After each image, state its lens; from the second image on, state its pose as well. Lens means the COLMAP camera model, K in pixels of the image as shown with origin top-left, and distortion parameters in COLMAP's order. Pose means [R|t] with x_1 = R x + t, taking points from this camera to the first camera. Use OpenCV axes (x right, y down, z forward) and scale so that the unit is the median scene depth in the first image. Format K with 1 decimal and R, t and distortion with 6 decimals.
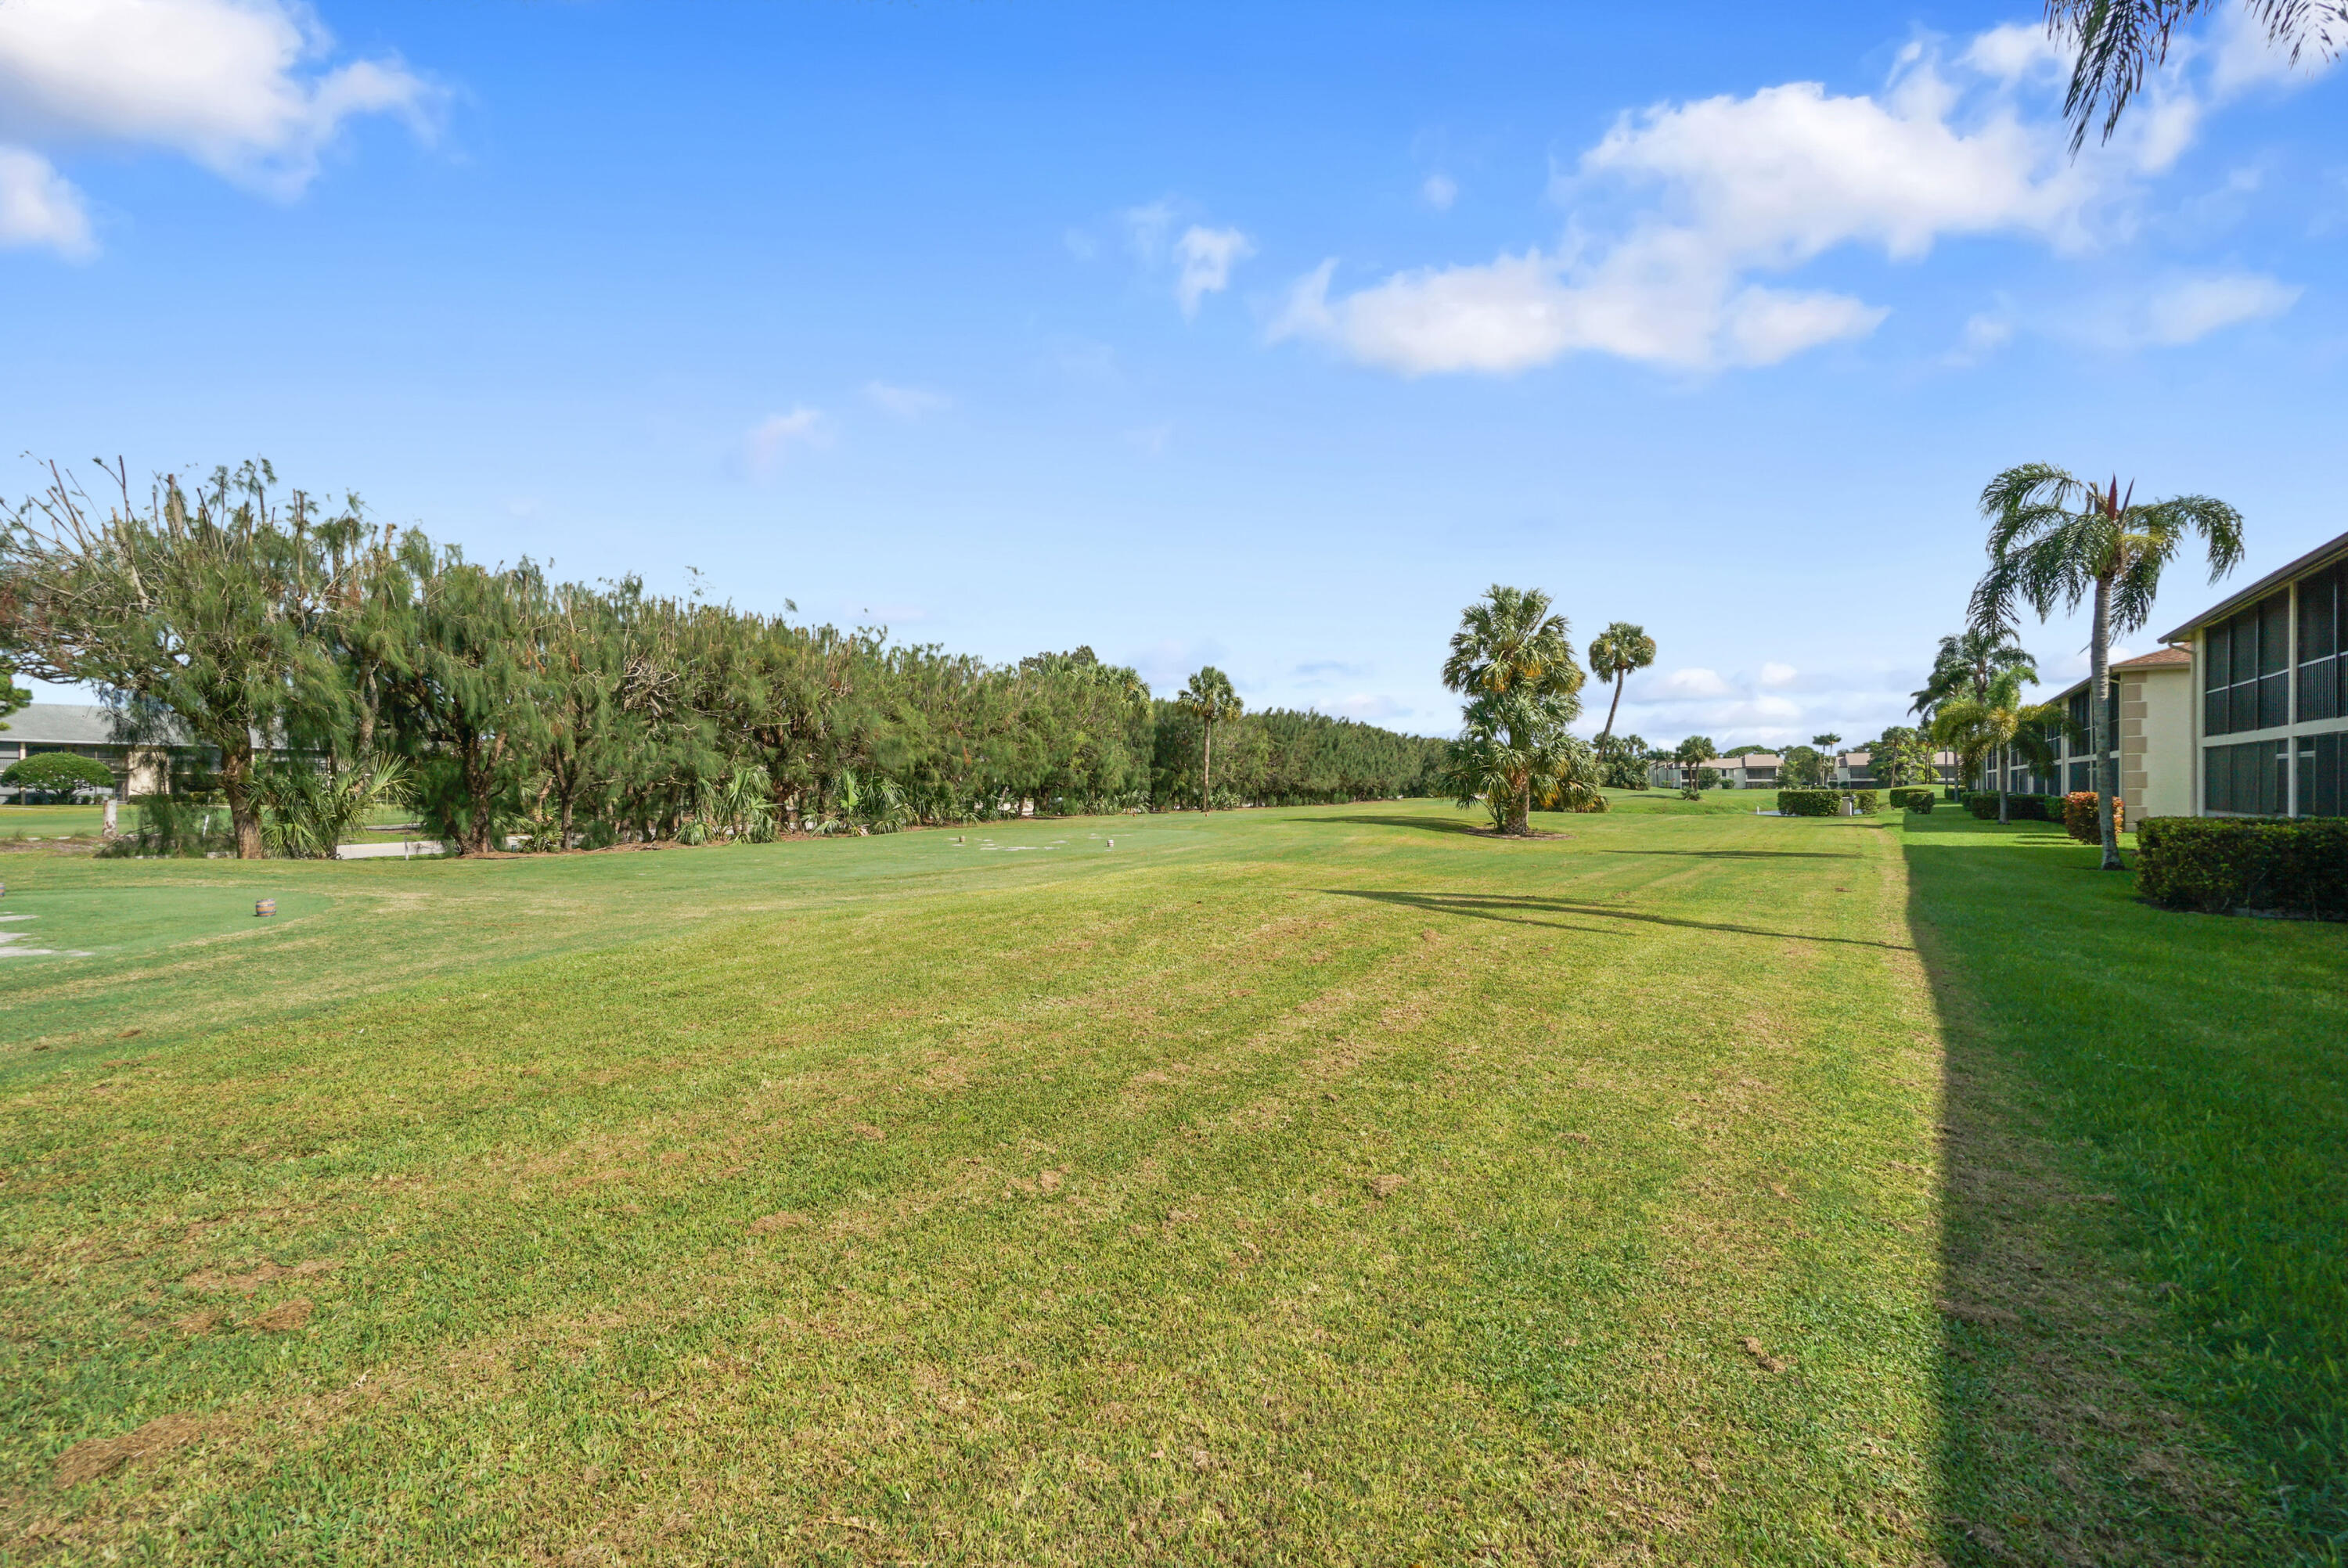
lens RADIAL K [[1043.6, 0, 1160.8], [0, 1043.6, 801.8], [0, 0, 1]] dist [-0.020059, 0.005065]
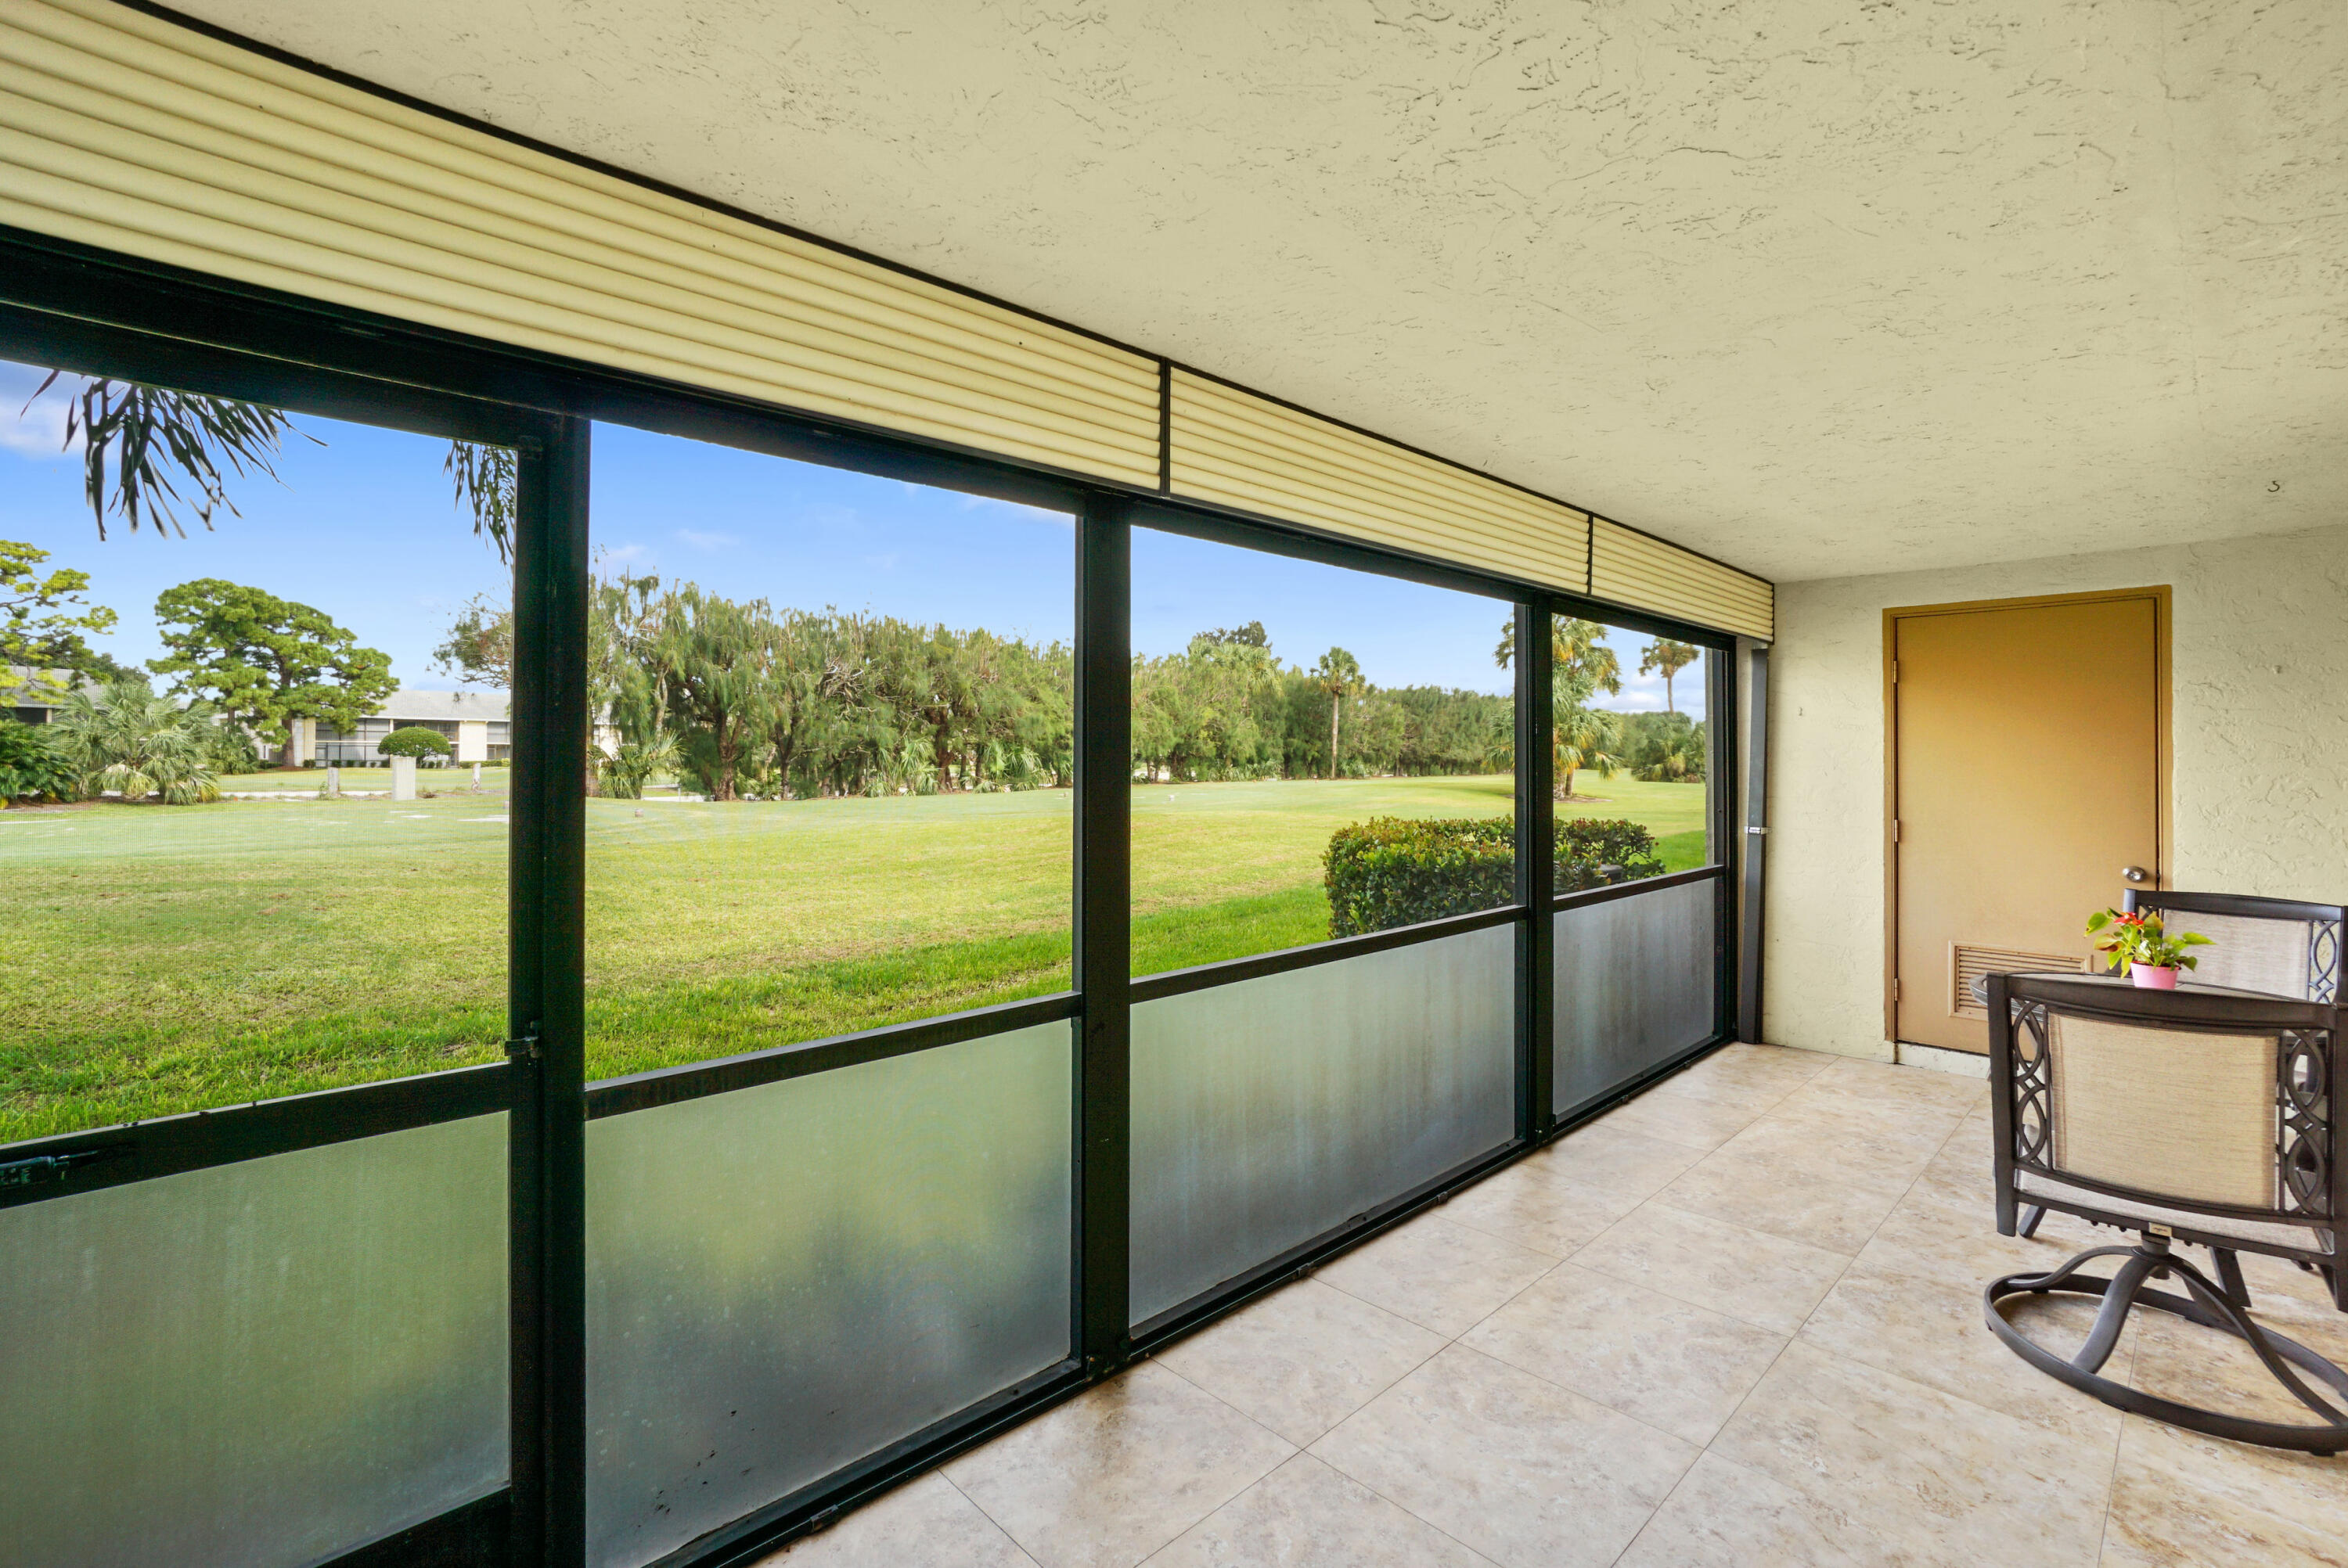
lens RADIAL K [[1043.6, 0, 1182.1], [0, 1043.6, 765.1], [0, 0, 1]] dist [-0.020059, 0.005065]
pose [[0.987229, 0.004135, -0.159257, 0.123177], [-0.005329, 0.999961, -0.007070, 0.005658], [0.159221, 0.007828, 0.987212, -0.206248]]
